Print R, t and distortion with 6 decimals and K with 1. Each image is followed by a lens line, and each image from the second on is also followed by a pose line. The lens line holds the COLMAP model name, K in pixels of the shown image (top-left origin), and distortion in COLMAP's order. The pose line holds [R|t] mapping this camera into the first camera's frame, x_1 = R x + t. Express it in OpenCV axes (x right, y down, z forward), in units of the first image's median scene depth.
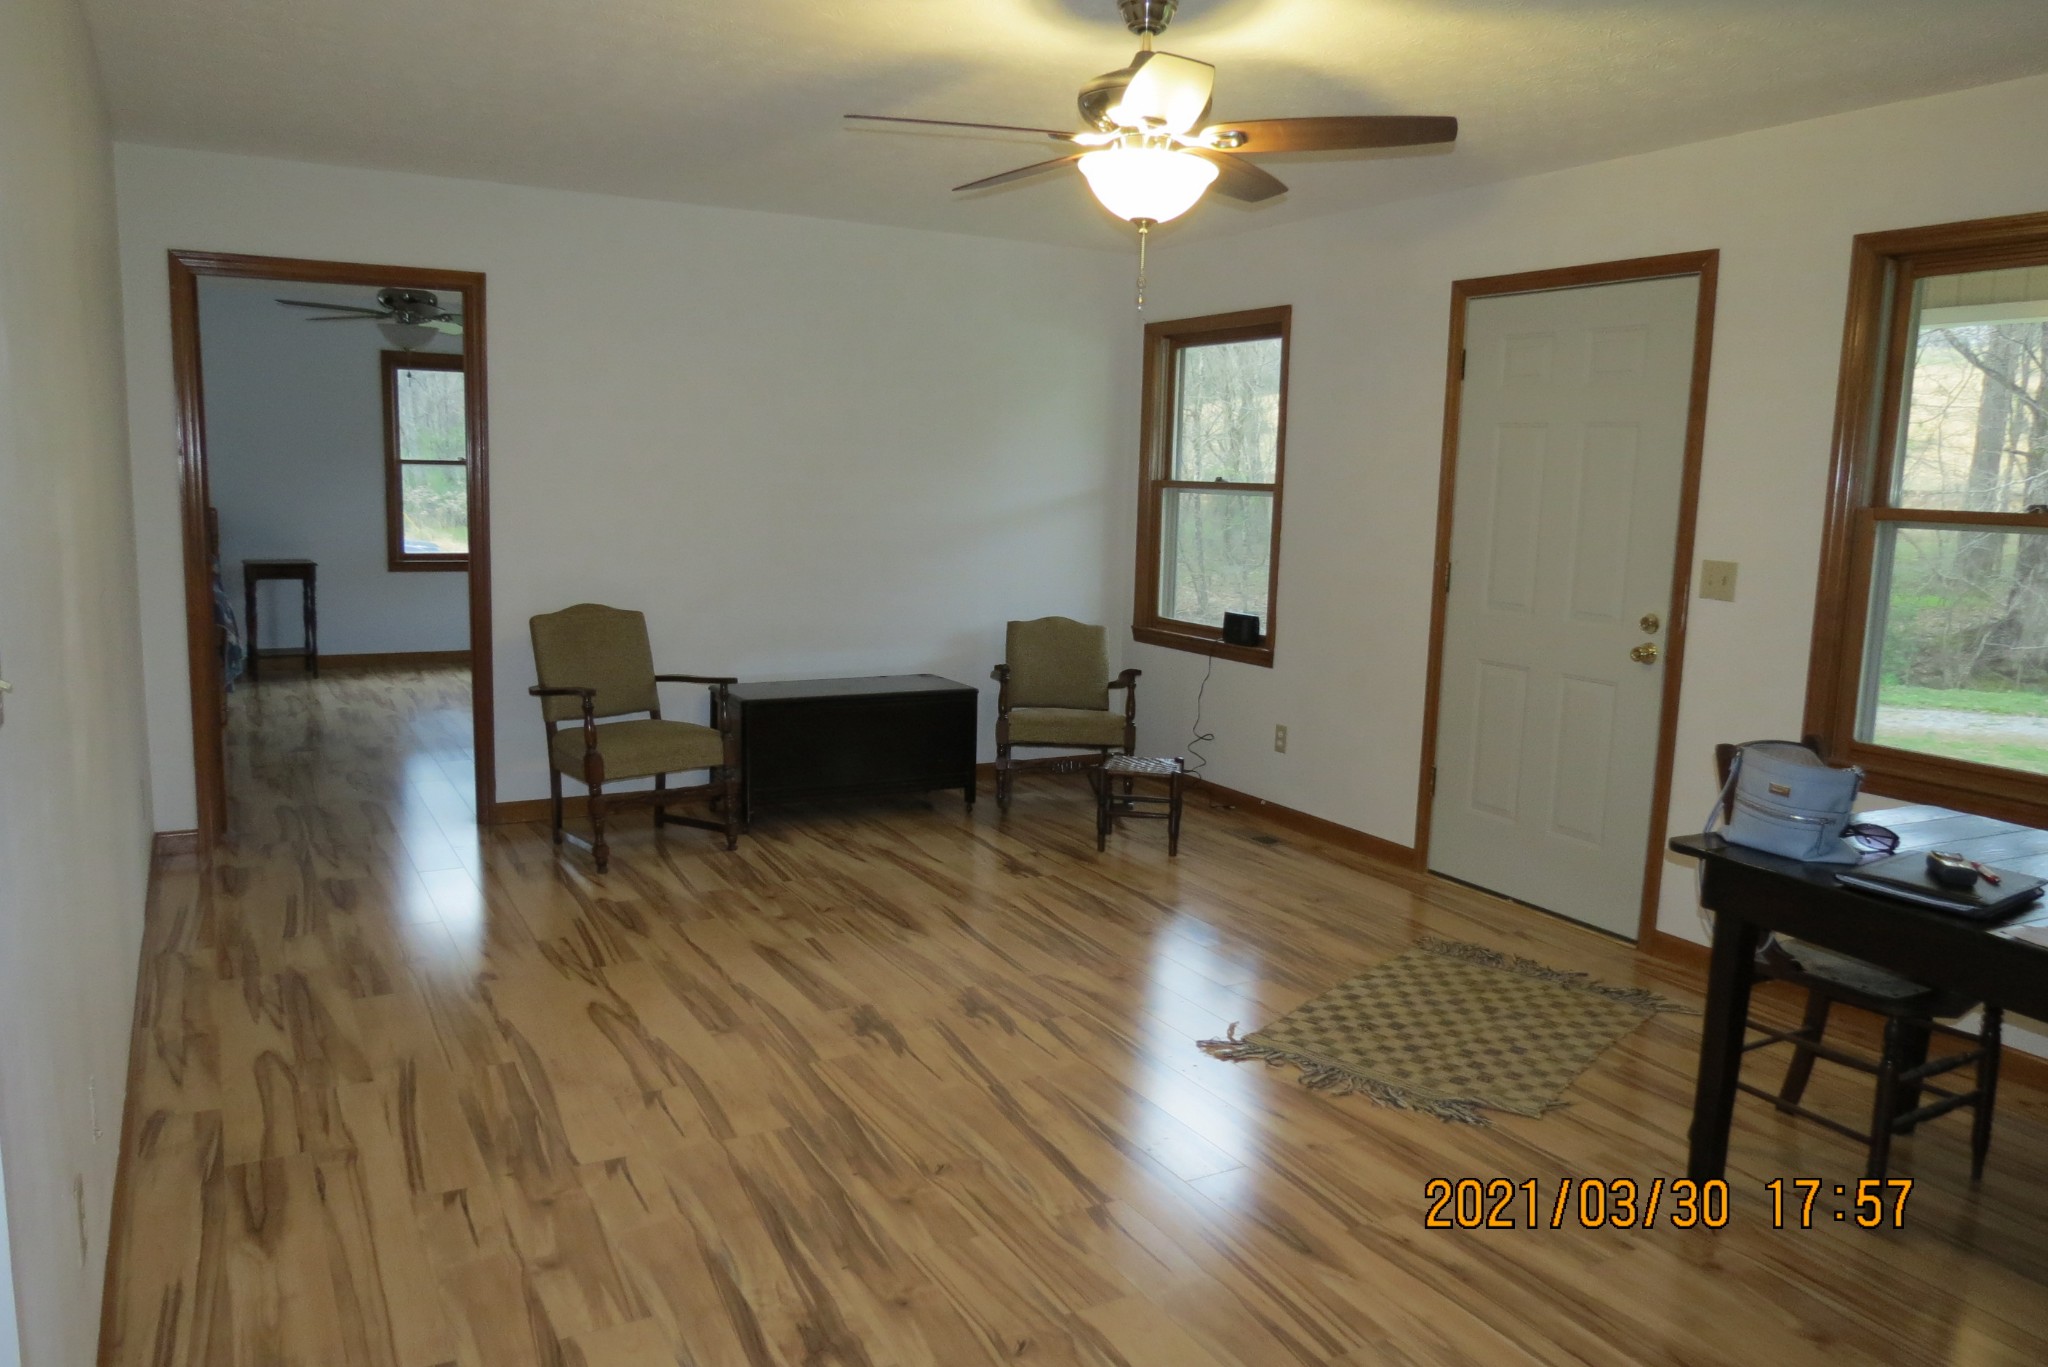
lens RADIAL K [[1463.7, 0, 1019.3], [0, 1463.7, 693.9], [0, 0, 1]] dist [-0.023523, 0.007177]
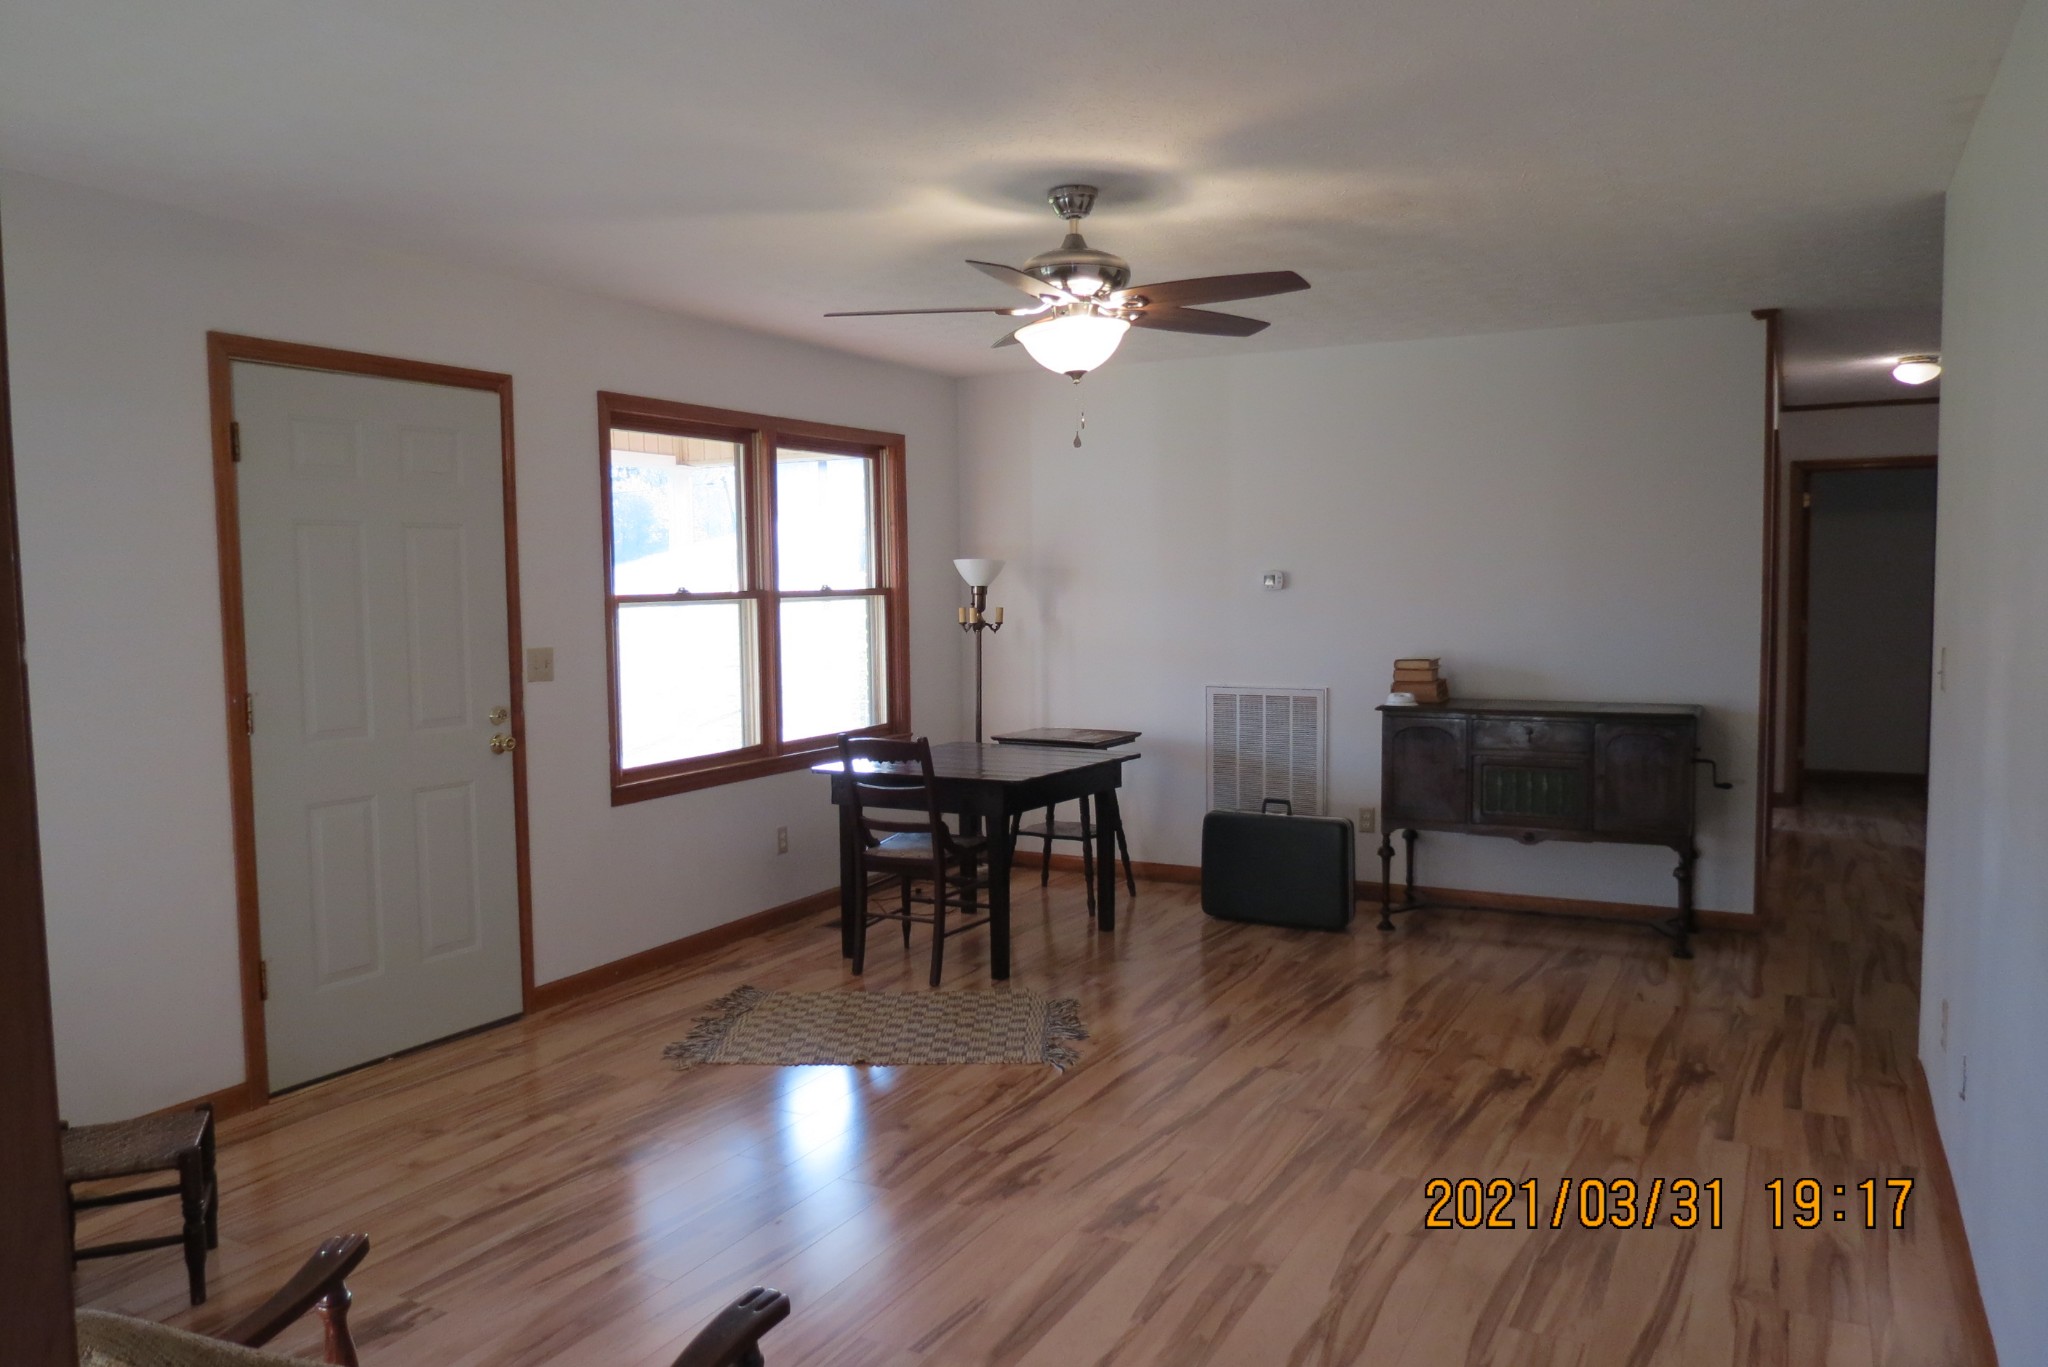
lens RADIAL K [[1463.7, 0, 1024.1], [0, 1463.7, 686.3], [0, 0, 1]] dist [-0.023523, 0.007177]
pose [[-0.544029, -0.084252, 0.834825, -0.722089], [0.122172, 0.976389, 0.178154, -0.230109], [-0.830124, 0.198913, -0.520891, 1.347695]]
